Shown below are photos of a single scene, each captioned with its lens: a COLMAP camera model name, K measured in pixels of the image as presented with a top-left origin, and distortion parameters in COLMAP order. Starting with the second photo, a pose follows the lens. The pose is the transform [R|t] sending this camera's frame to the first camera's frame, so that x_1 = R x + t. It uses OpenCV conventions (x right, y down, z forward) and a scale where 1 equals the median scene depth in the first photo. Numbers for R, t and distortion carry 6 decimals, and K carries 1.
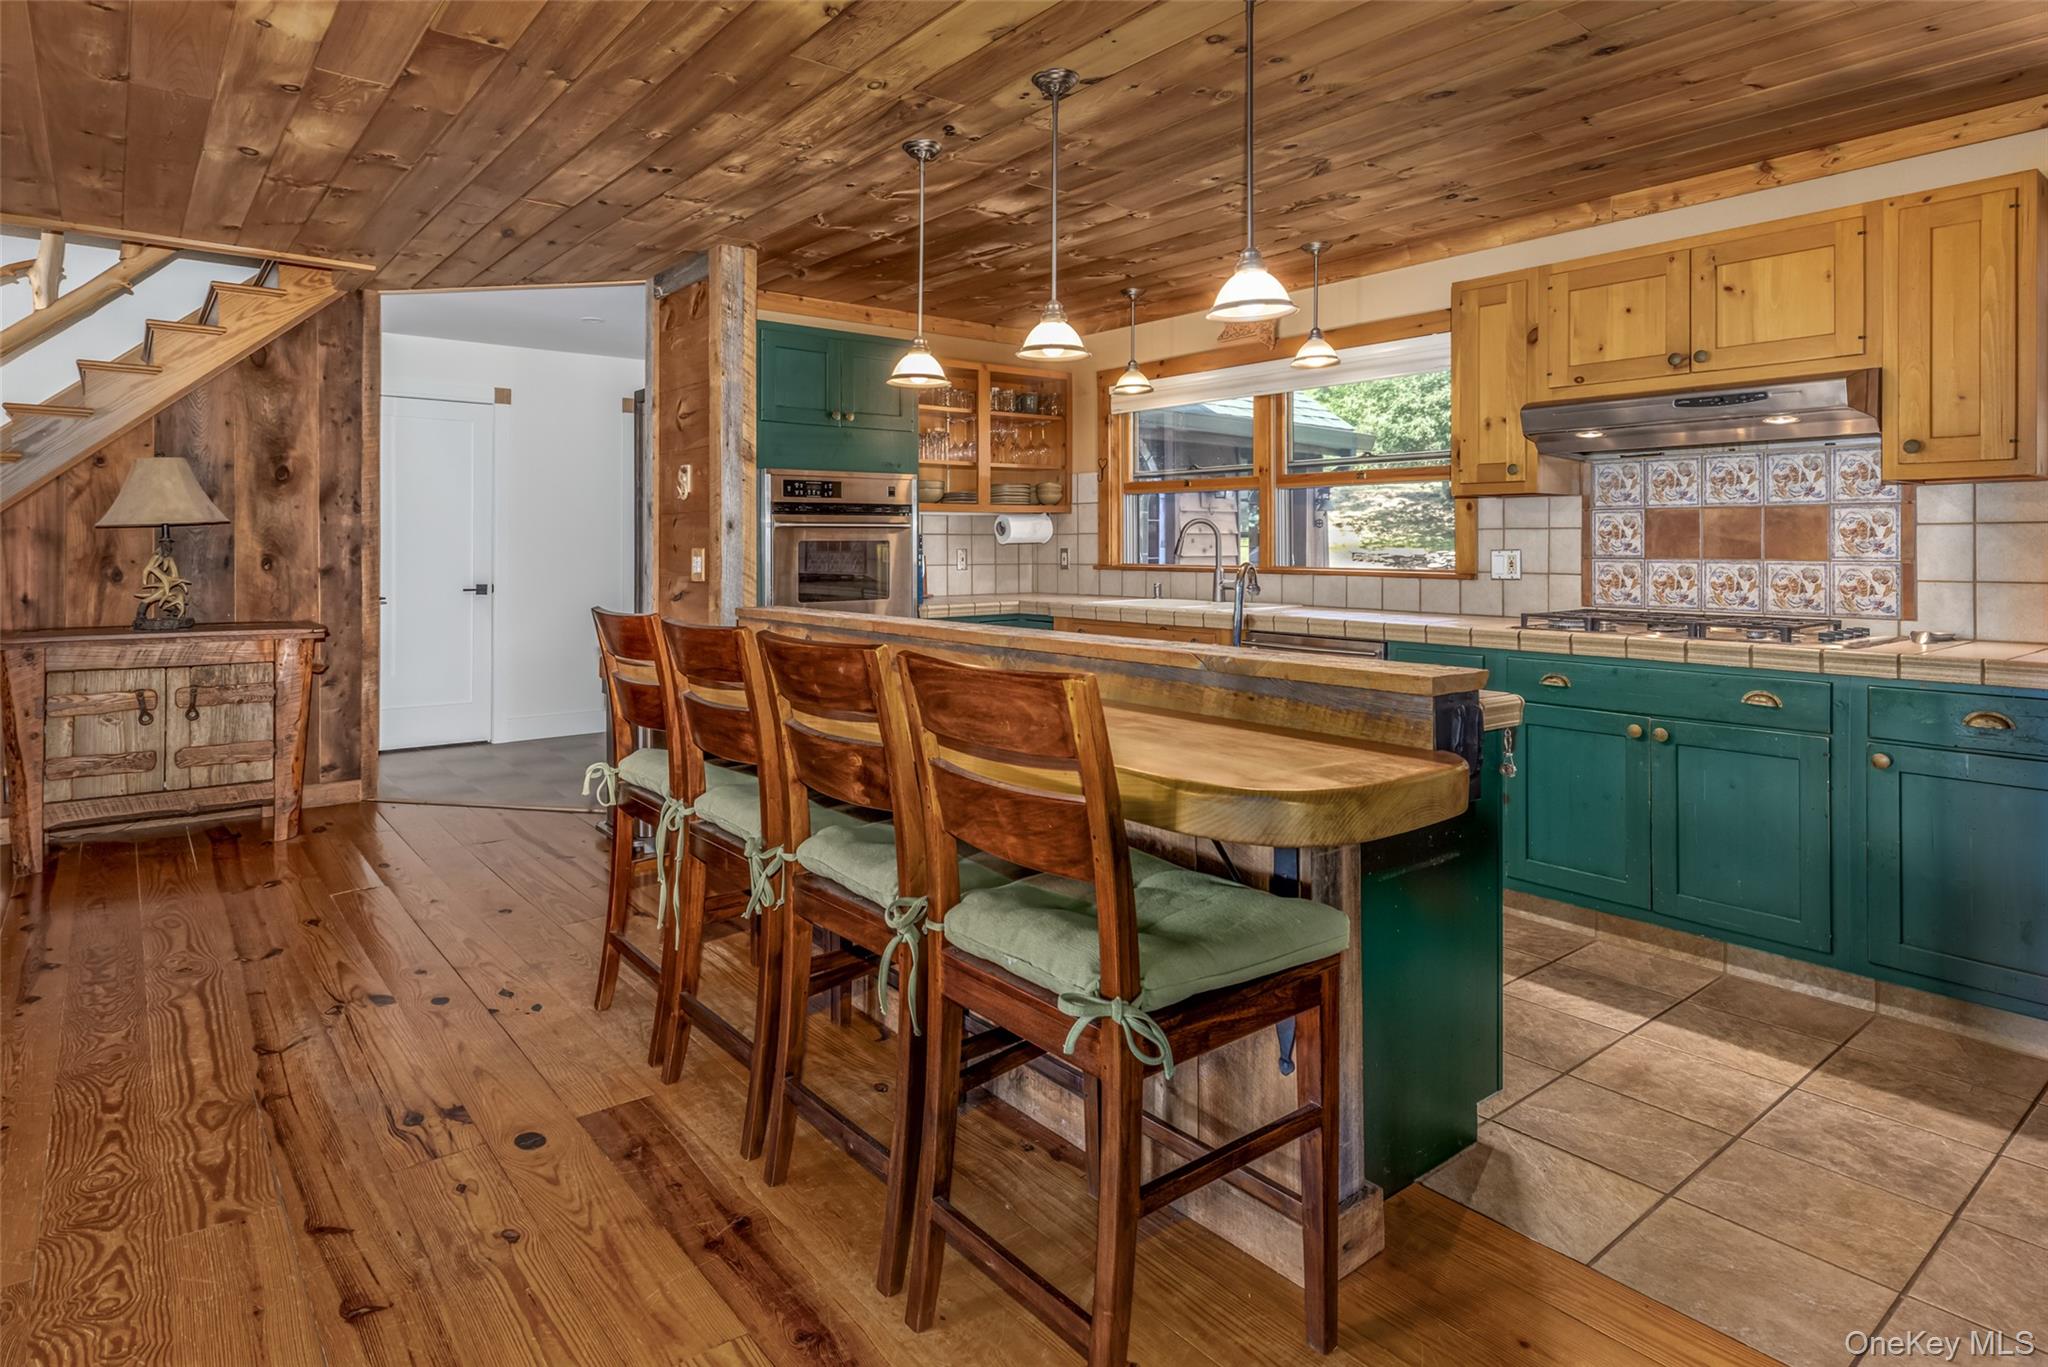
lens RADIAL K [[1106.0, 0, 966.8], [0, 1106.0, 542.9], [0, 0, 1]] dist [0.000652, -0.000592]
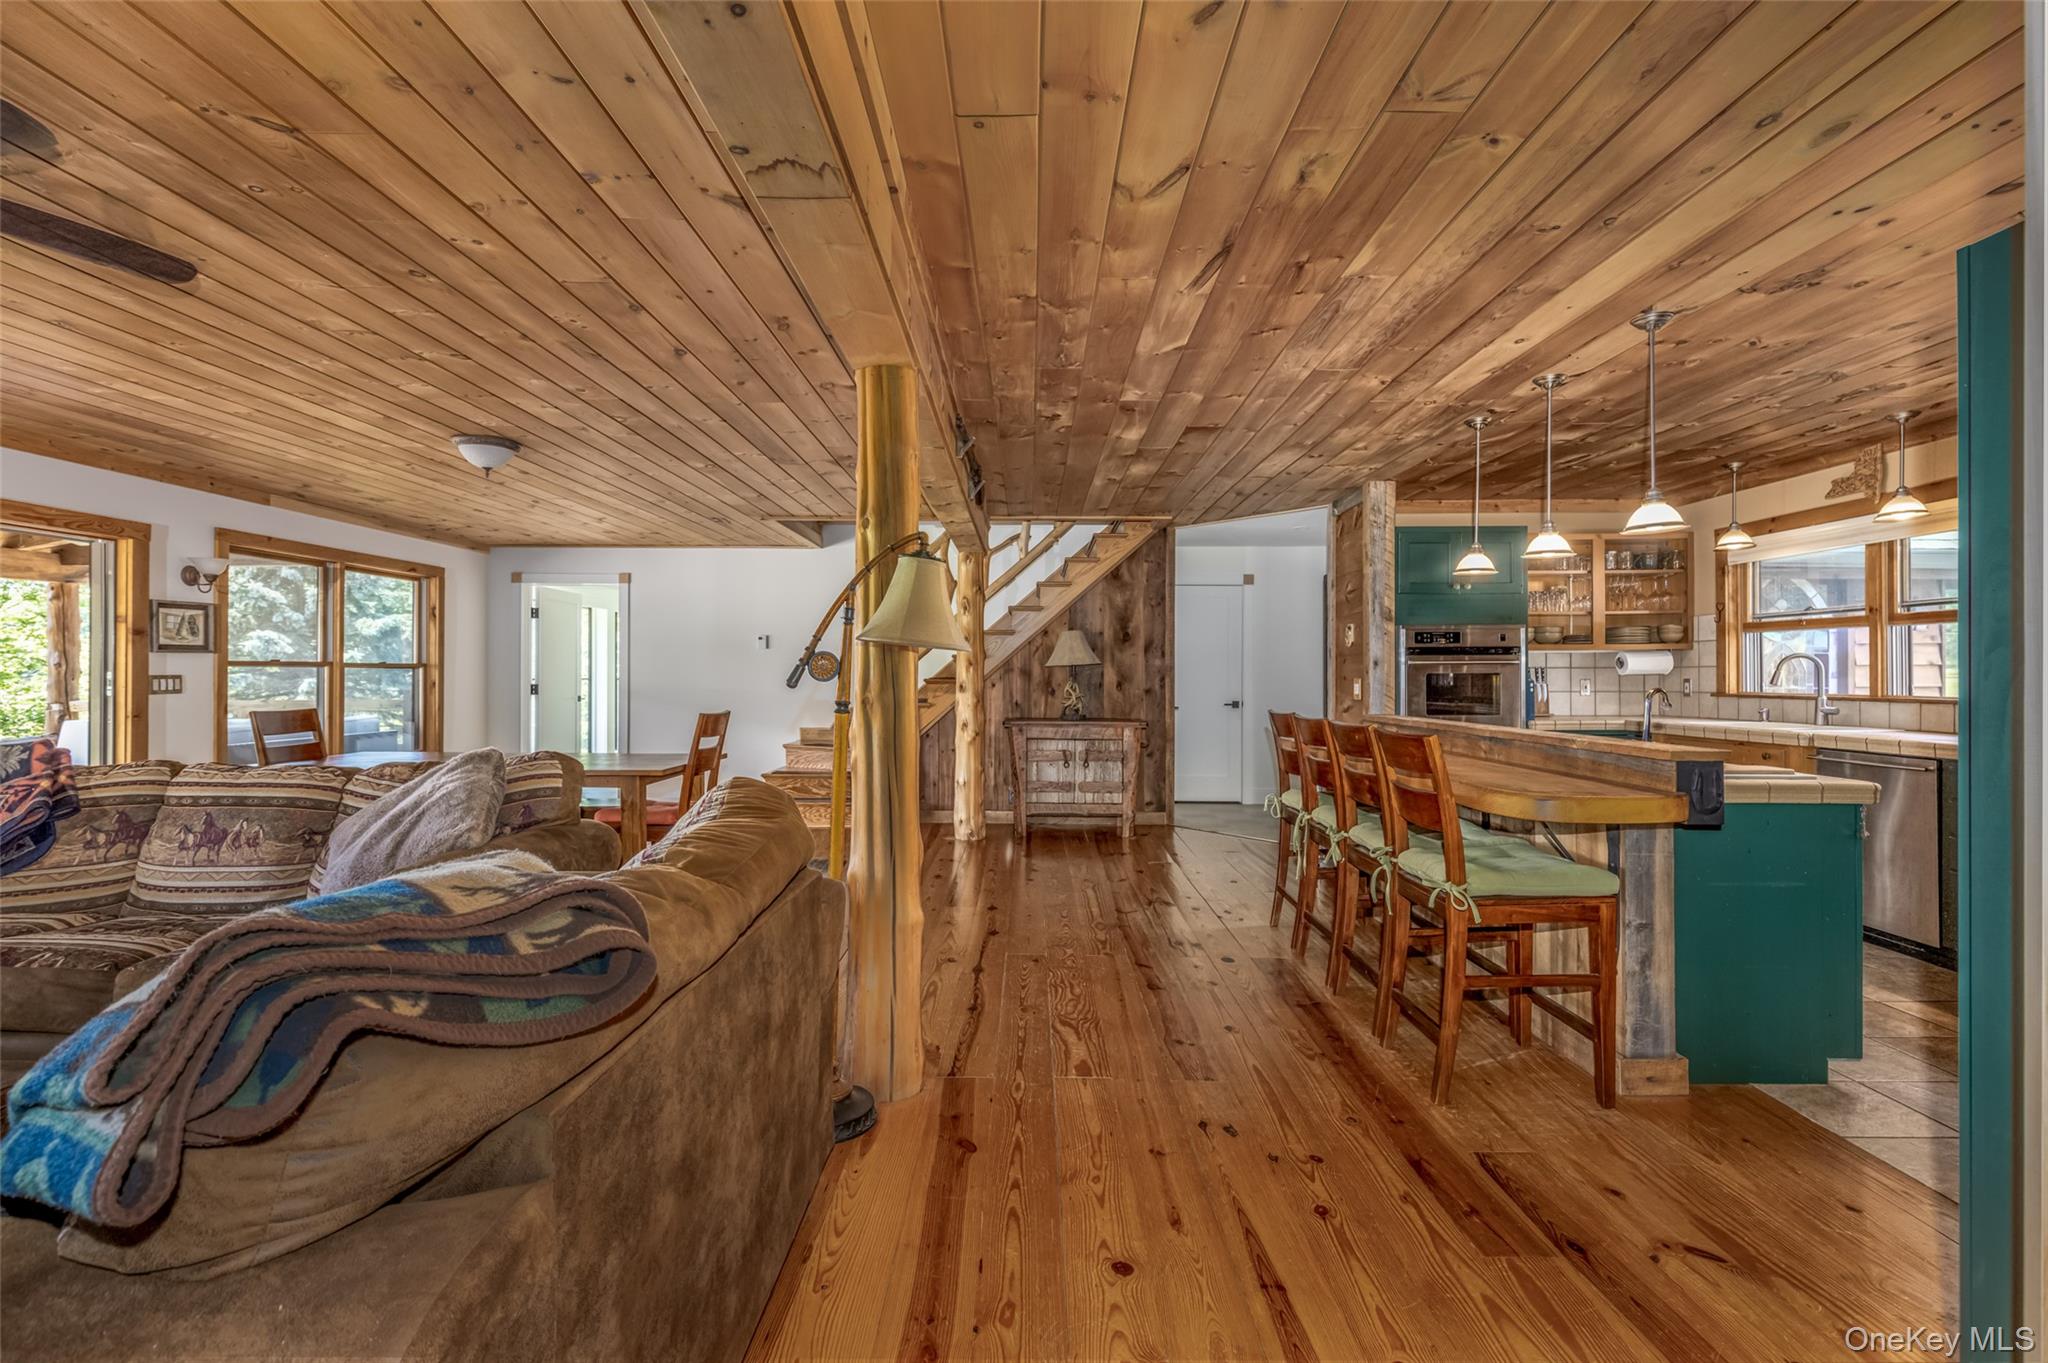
lens RADIAL K [[923.6, 0, 1021.5], [0, 923.6, 672.5], [0, 0, 1]] dist [0.002828, 0.000027]
pose [[0.785563, -0.002168, -0.618777, 0.224110], [0.001264, 0.999997, -0.001898, -0.001837], [0.618780, 0.000709, 0.785564, -0.362291]]
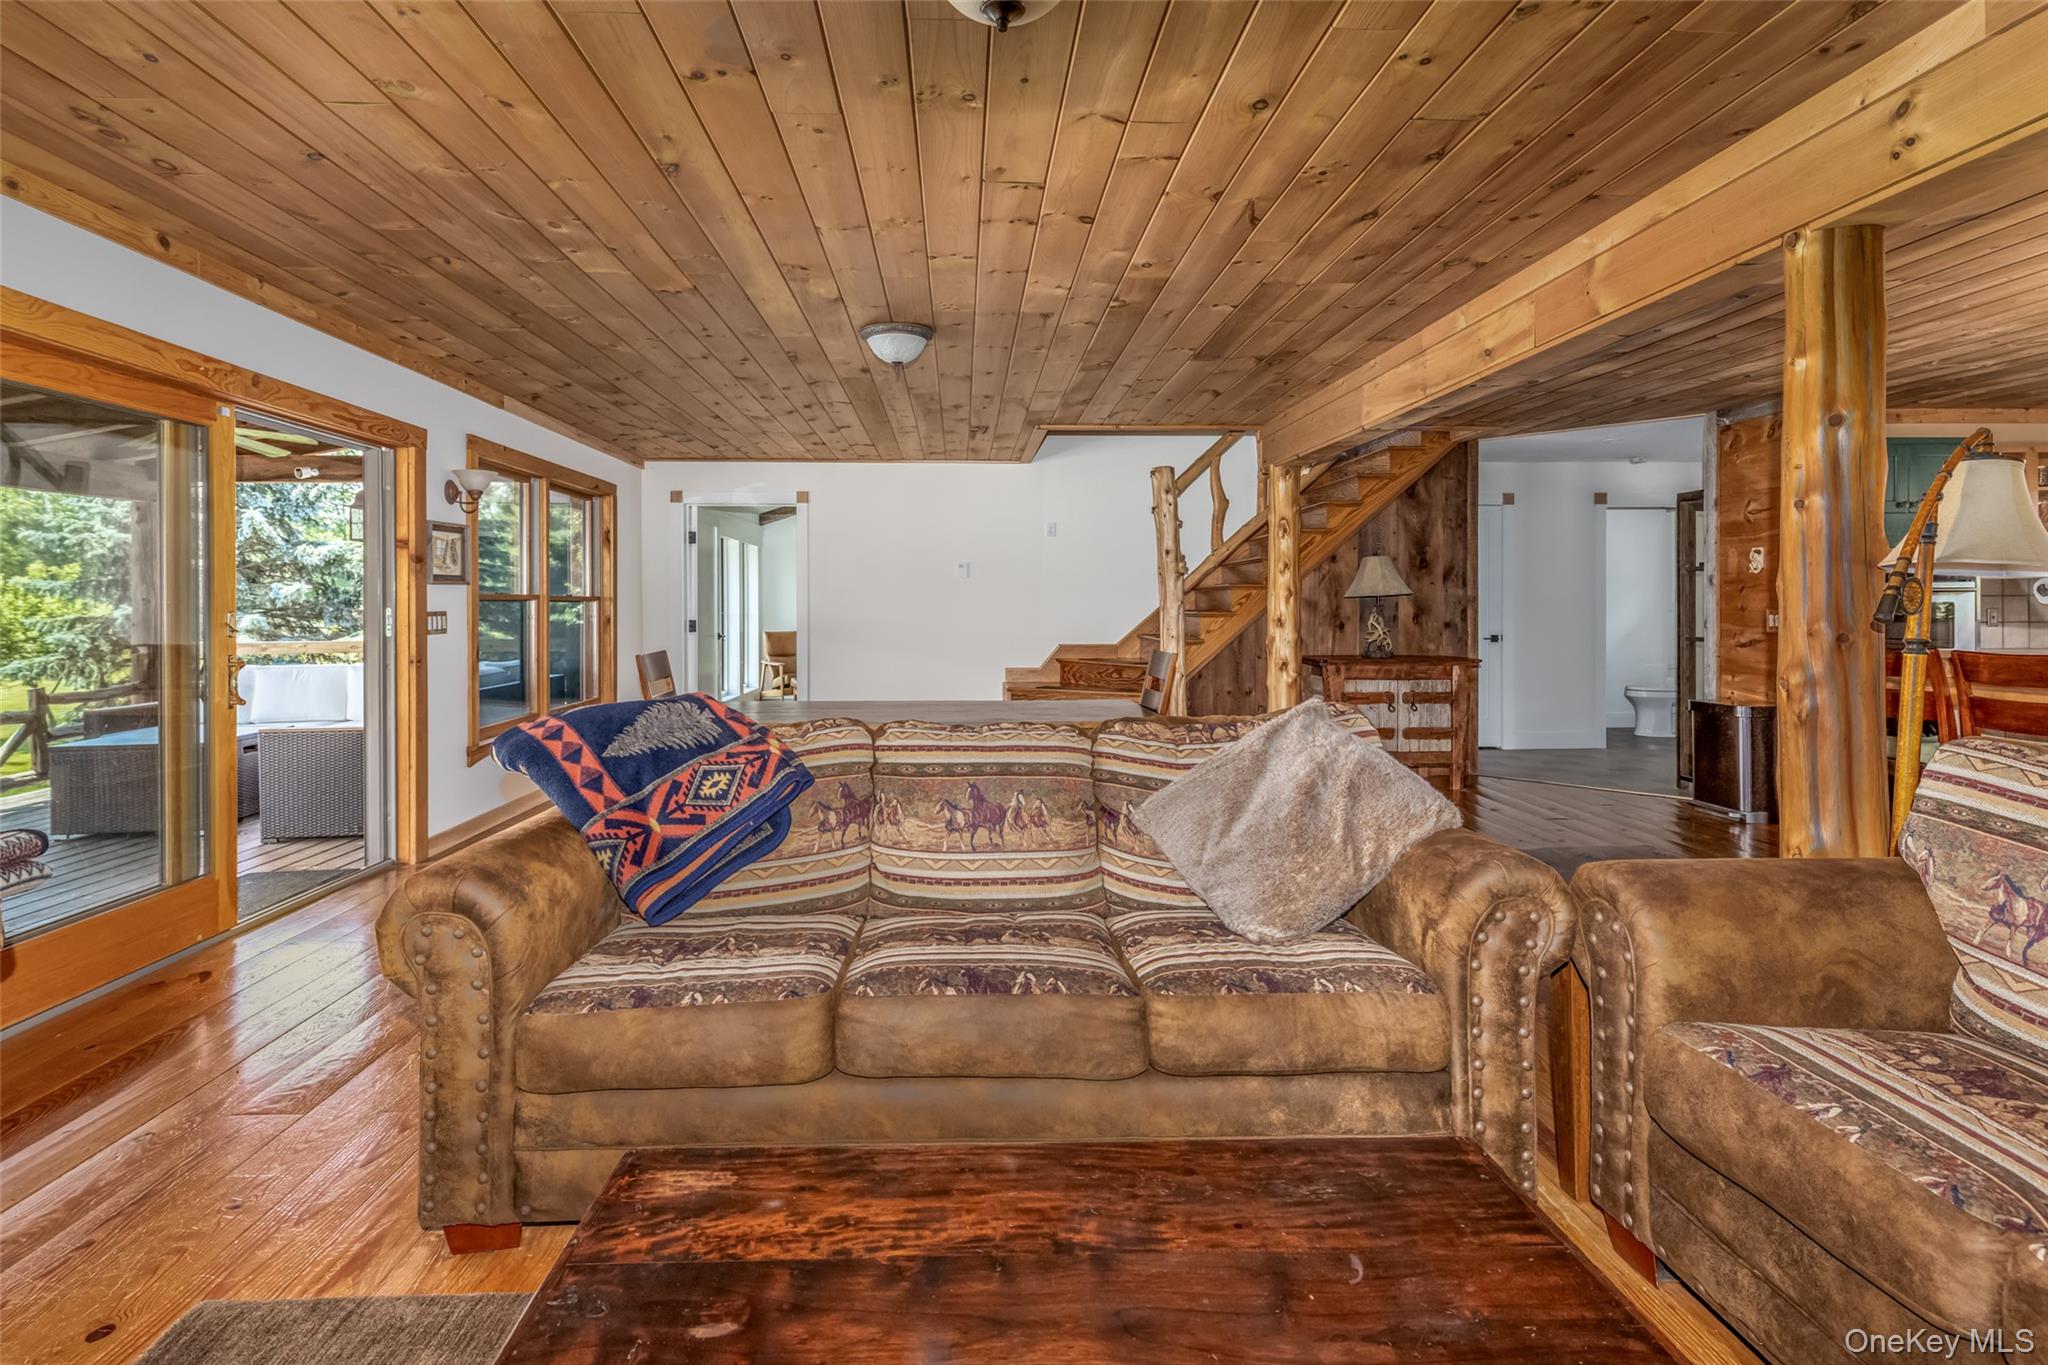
lens RADIAL K [[1008.2, 0, 998.0], [0, 1008.2, 613.5], [0, 0, 1]] dist [0.003817, -0.000495]
pose [[0.814257, -0.000325, -0.580504, -0.362681], [0.005822, 0.999954, 0.007606, -0.005224], [0.580475, -0.009573, 0.814222, -0.696164]]
